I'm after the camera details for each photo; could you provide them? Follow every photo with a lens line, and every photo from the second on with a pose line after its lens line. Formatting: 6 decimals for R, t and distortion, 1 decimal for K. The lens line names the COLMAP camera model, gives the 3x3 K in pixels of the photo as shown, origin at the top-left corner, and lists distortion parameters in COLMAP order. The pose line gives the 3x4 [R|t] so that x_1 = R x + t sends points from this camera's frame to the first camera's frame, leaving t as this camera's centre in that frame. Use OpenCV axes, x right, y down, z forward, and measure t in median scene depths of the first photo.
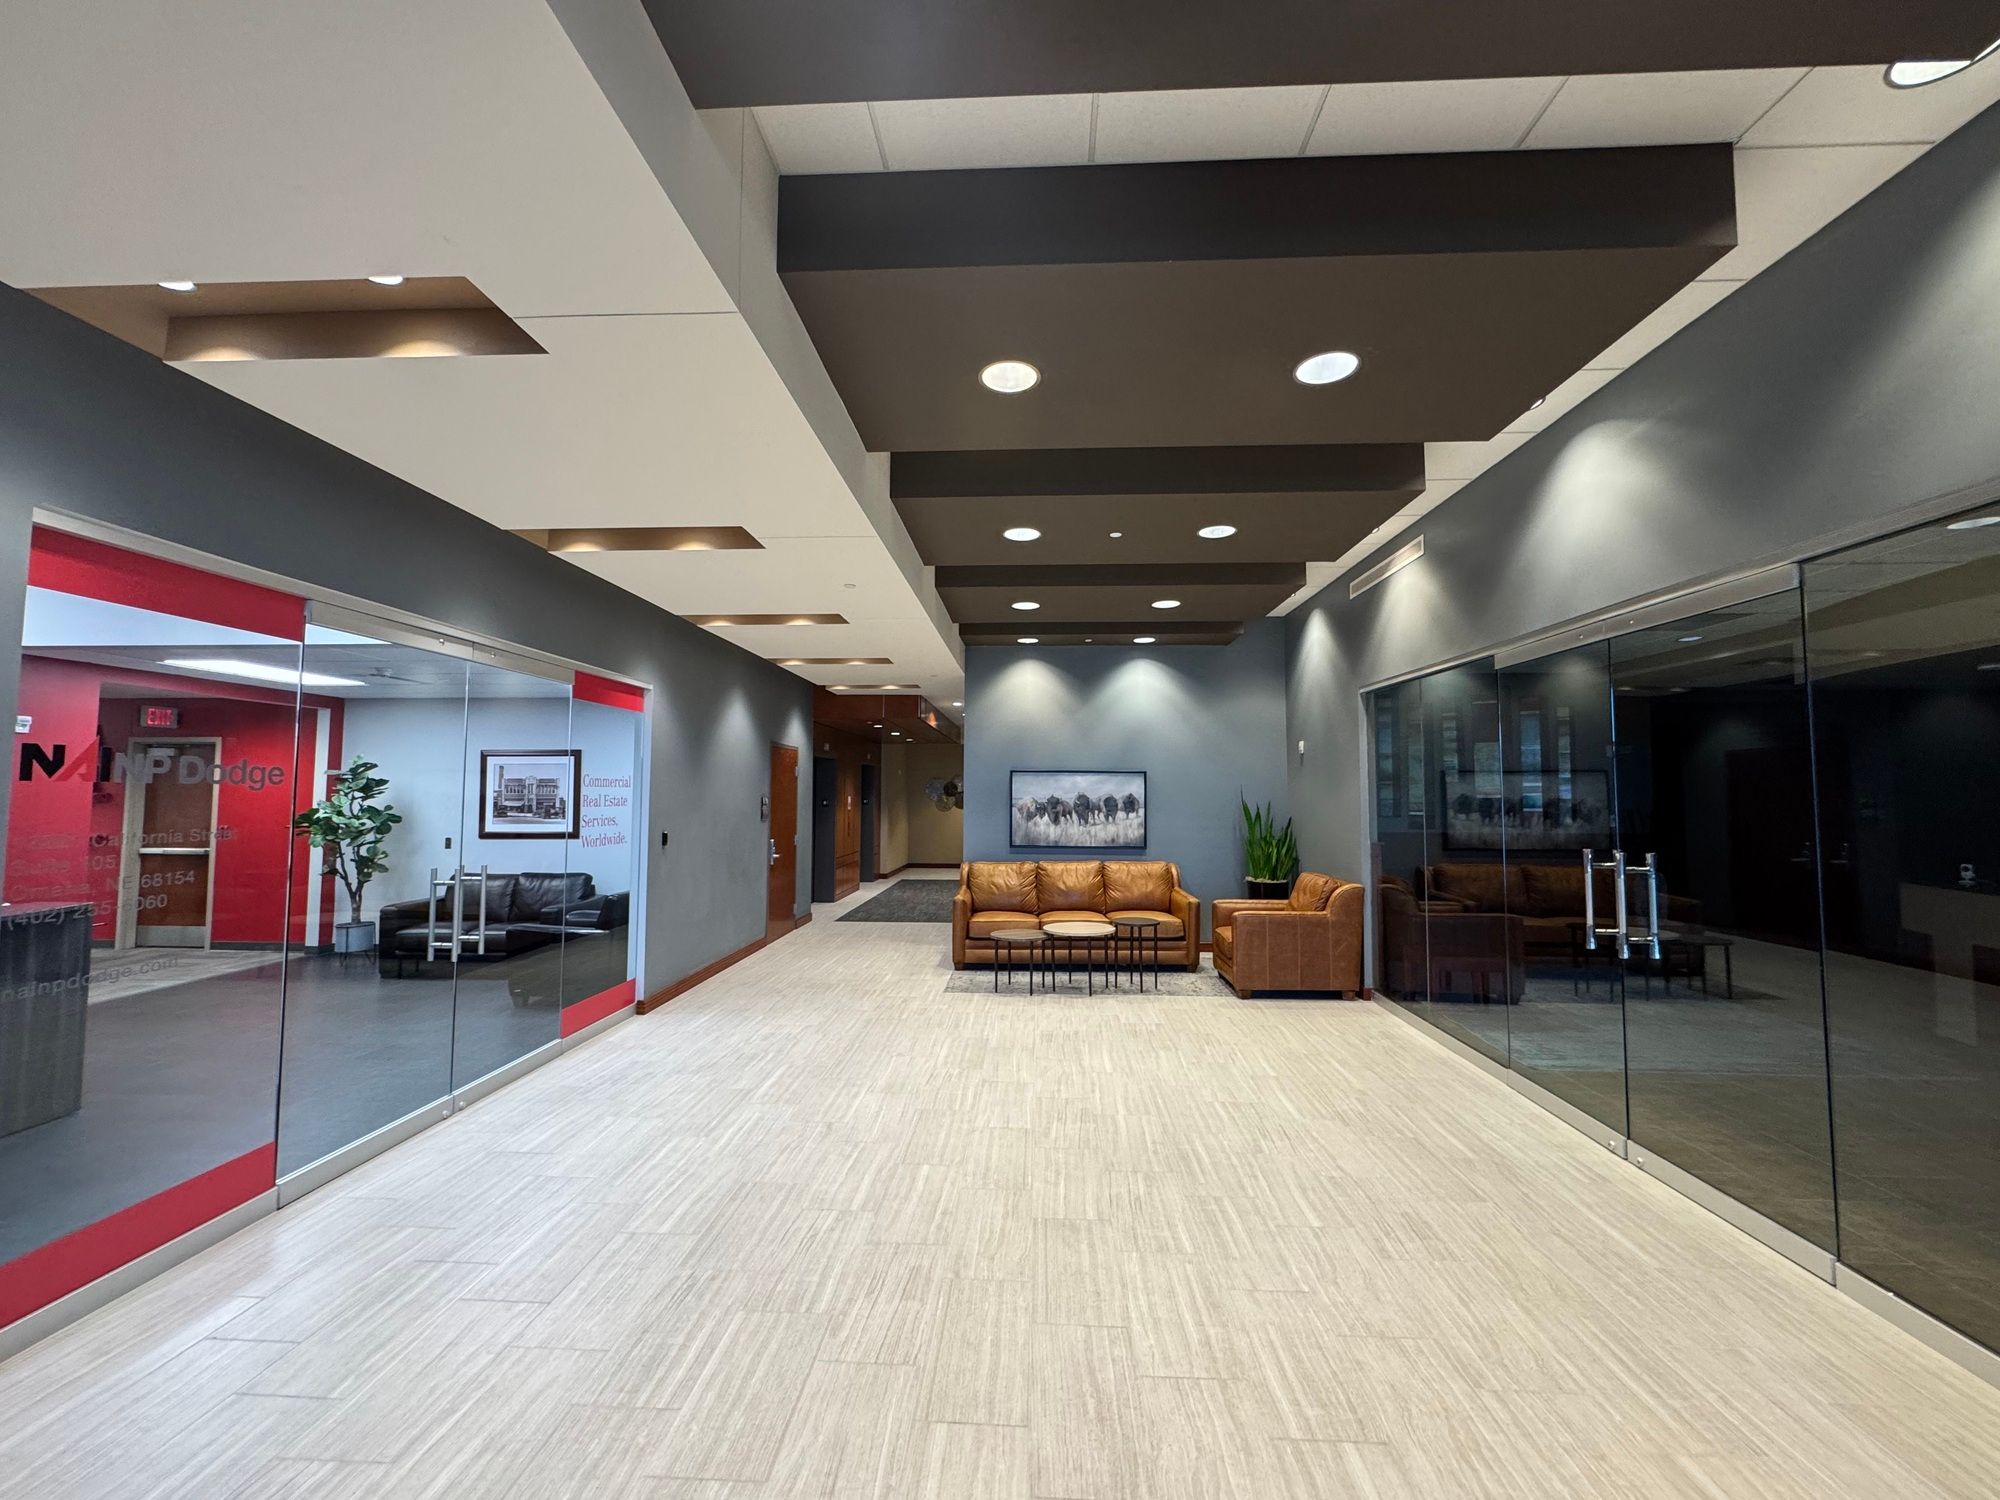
lens RADIAL K [[795.1, 0, 1000.0], [0, 795.1, 750.0], [0, 0, 1]] dist [-0.002620, -0.000190]
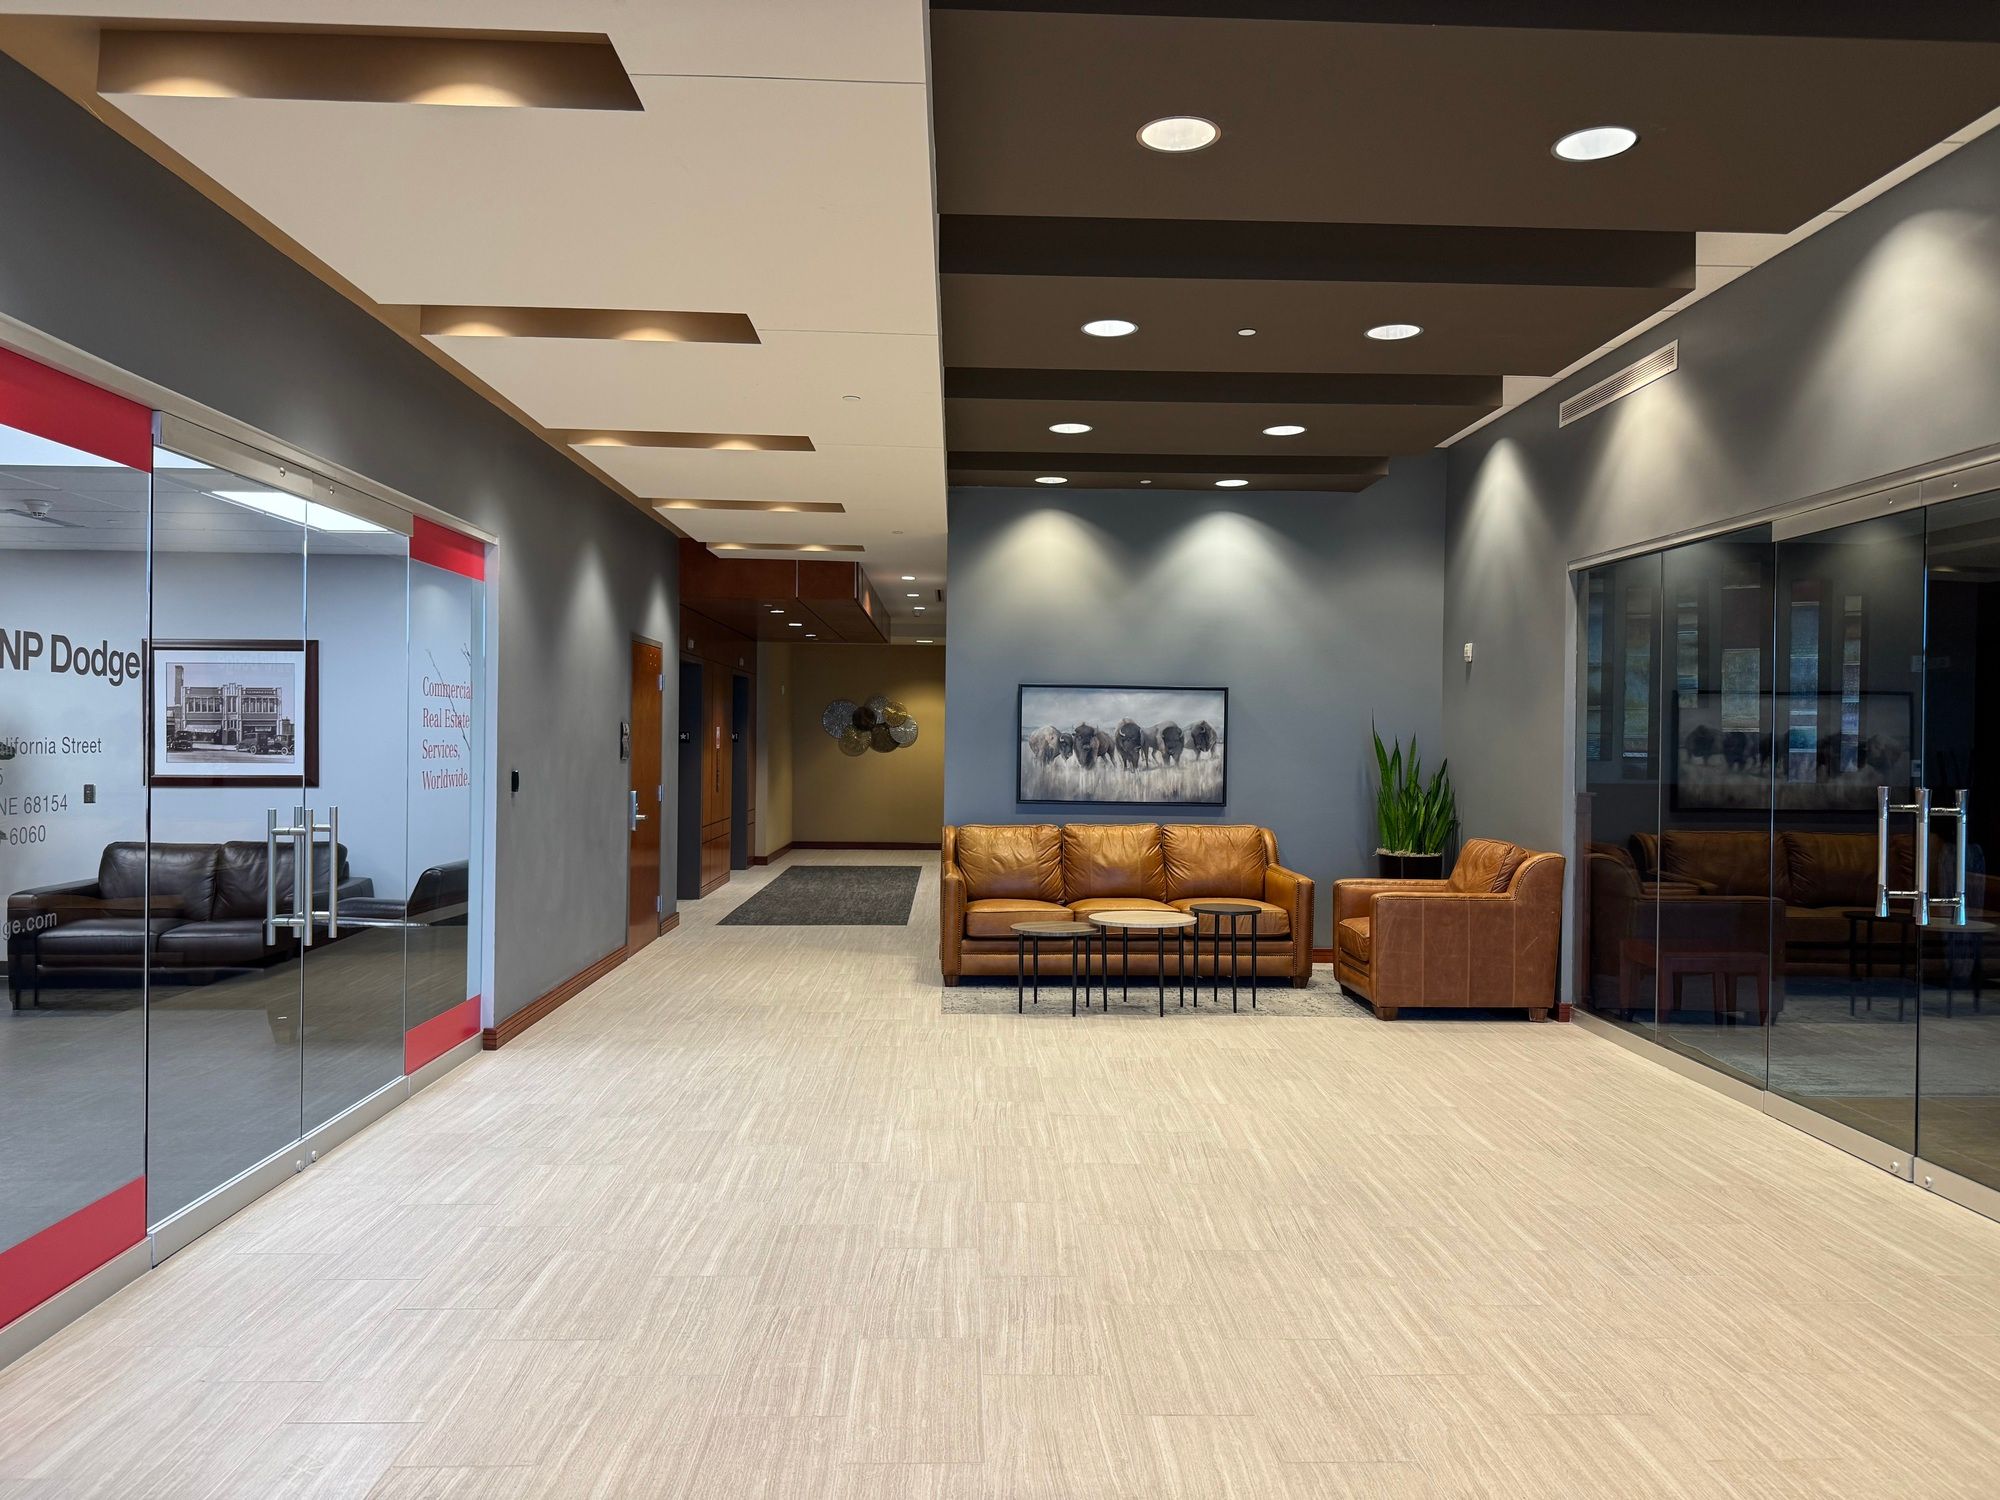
lens RADIAL K [[1406.7, 0, 1000.0], [0, 1406.7, 750.0], [0, 0, 1]] dist [0.059144, -0.072601]
pose [[0.996309, 0.006902, 0.085559, -0.152525], [-0.012490, 0.997810, 0.064958, 0.008664], [-0.084923, -0.065787, 0.994213, -0.193815]]
